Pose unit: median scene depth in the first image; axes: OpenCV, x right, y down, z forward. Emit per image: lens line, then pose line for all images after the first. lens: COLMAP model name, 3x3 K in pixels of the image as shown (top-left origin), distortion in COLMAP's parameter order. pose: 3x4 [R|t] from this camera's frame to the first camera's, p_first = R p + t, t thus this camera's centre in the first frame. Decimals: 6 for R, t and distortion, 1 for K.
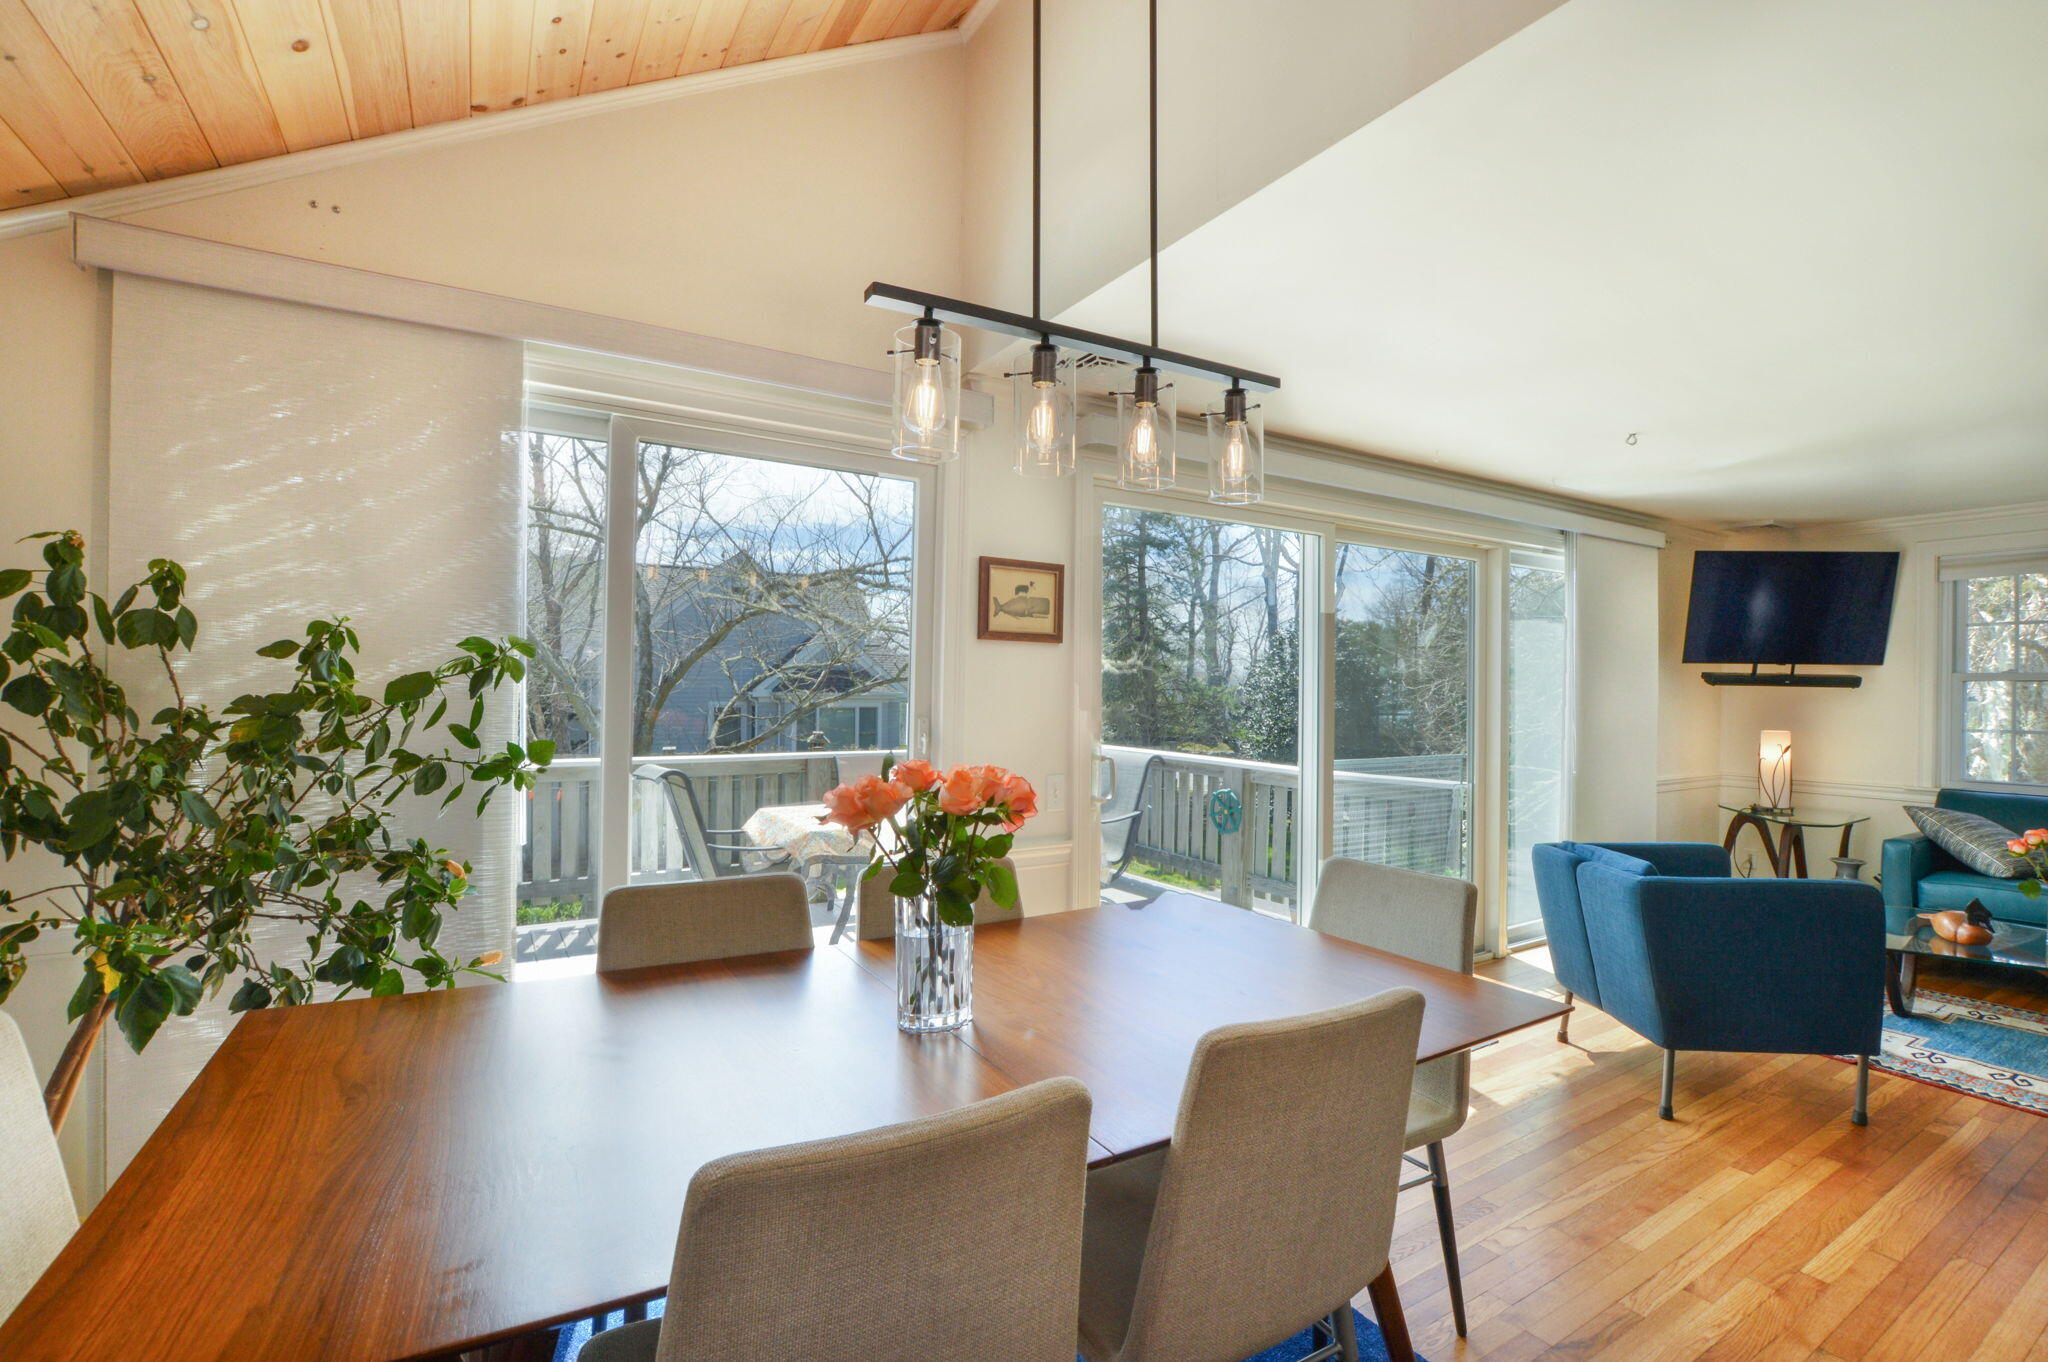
lens RADIAL K [[915.6, 0, 1034.3], [0, 915.6, 691.7], [0, 0, 1]] dist [-0.033158, 0.005383]
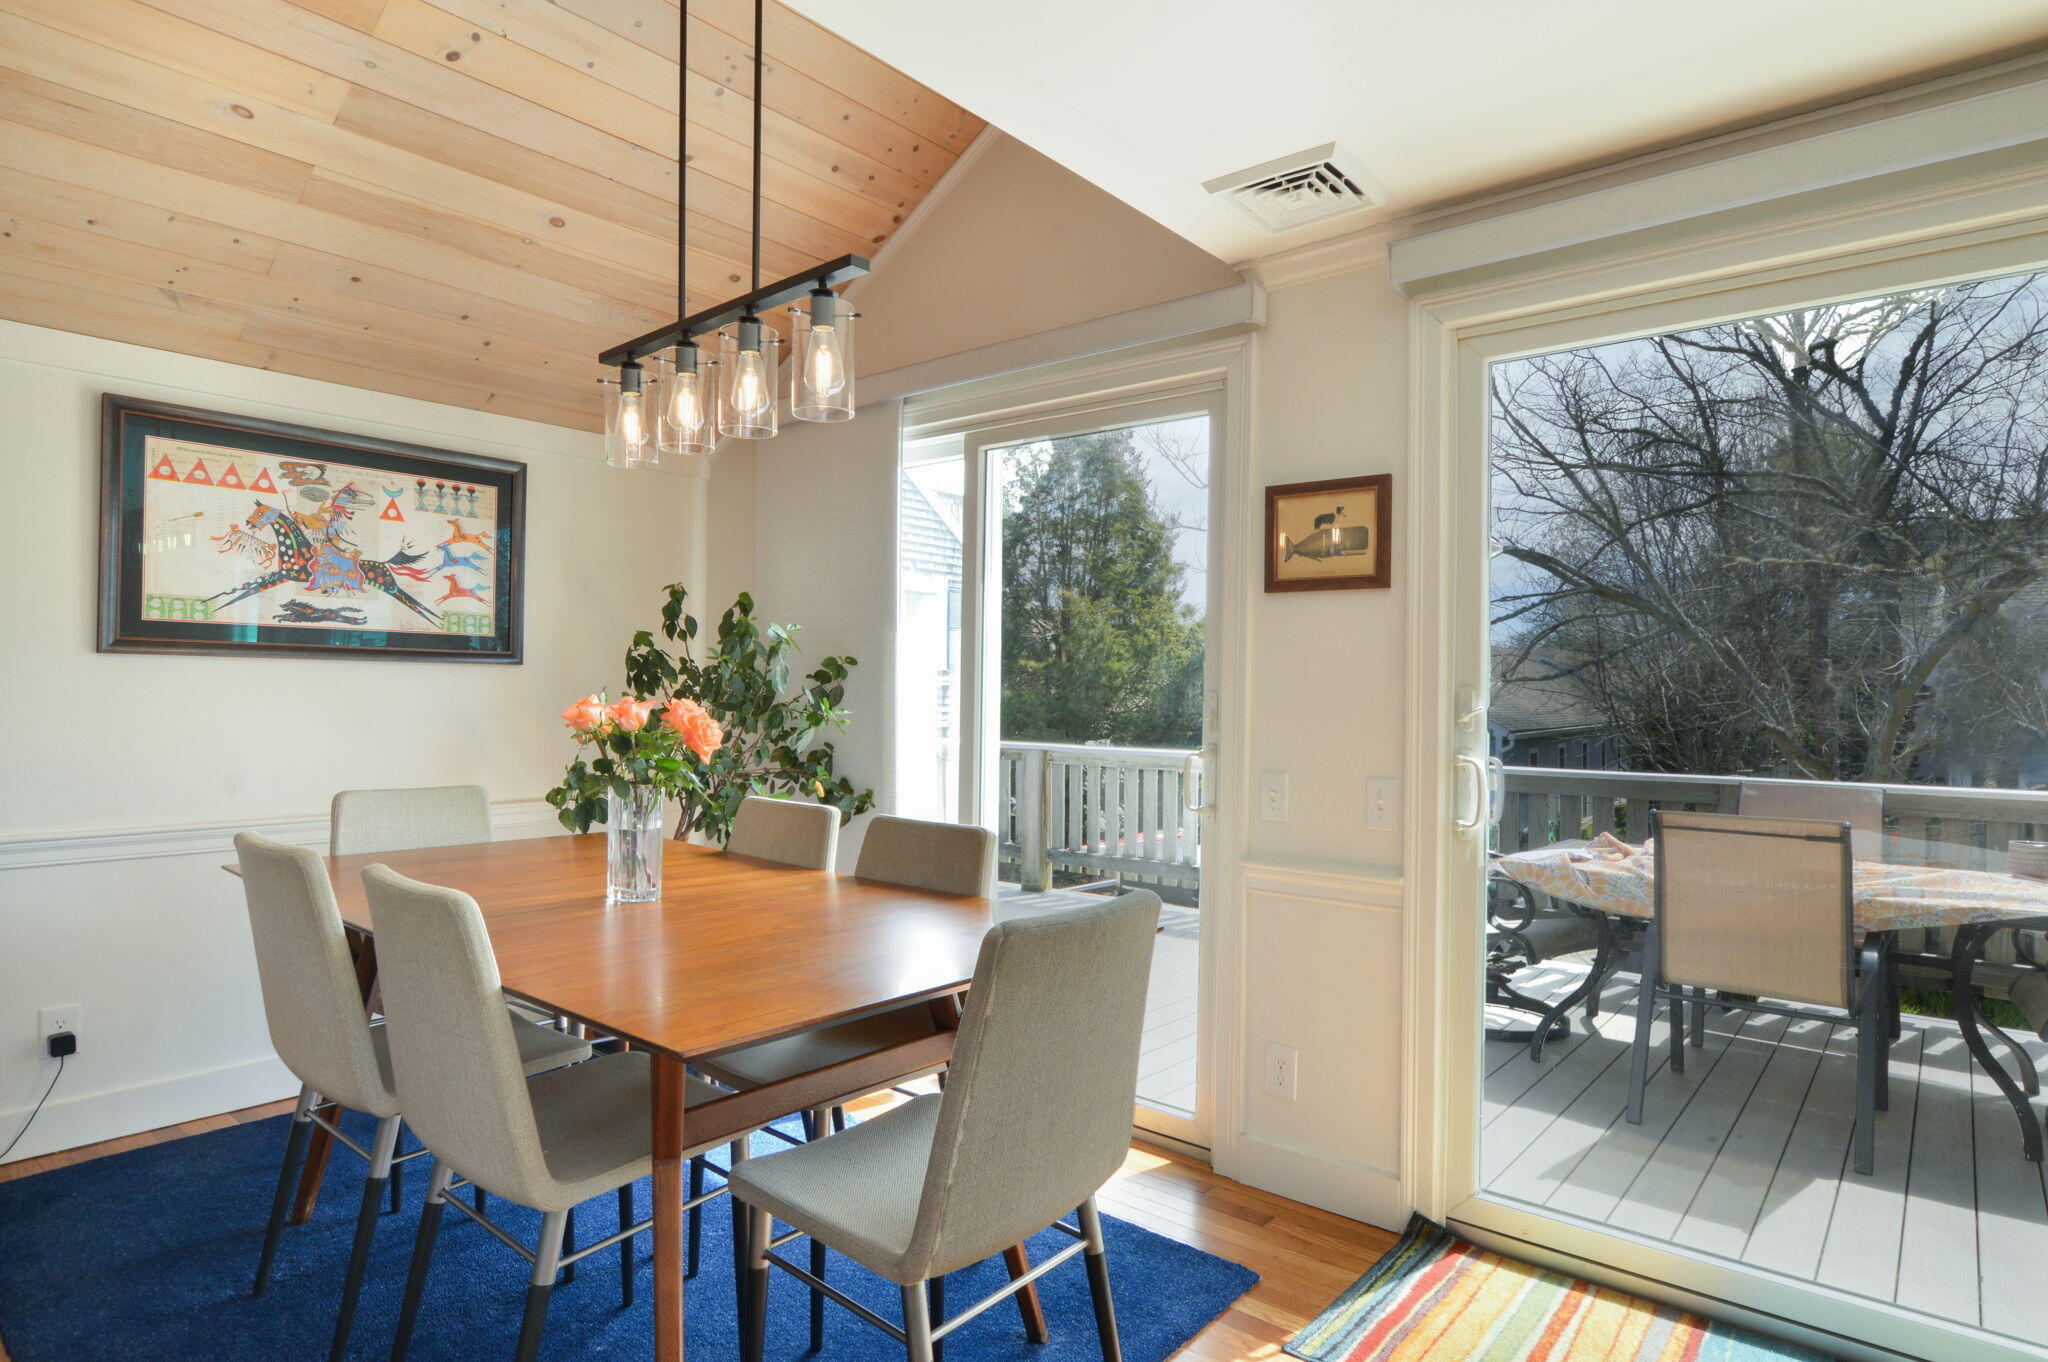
lens RADIAL K [[1100.9, 0, 1024.4], [0, 1100.9, 690.6], [0, 0, 1]] dist [-0.009852, -0.000270]
pose [[0.315352, -0.006854, -0.948950, 1.243899], [-0.012888, 0.999851, -0.011504, 0.062769], [0.948887, 0.015858, 0.315217, 0.830552]]
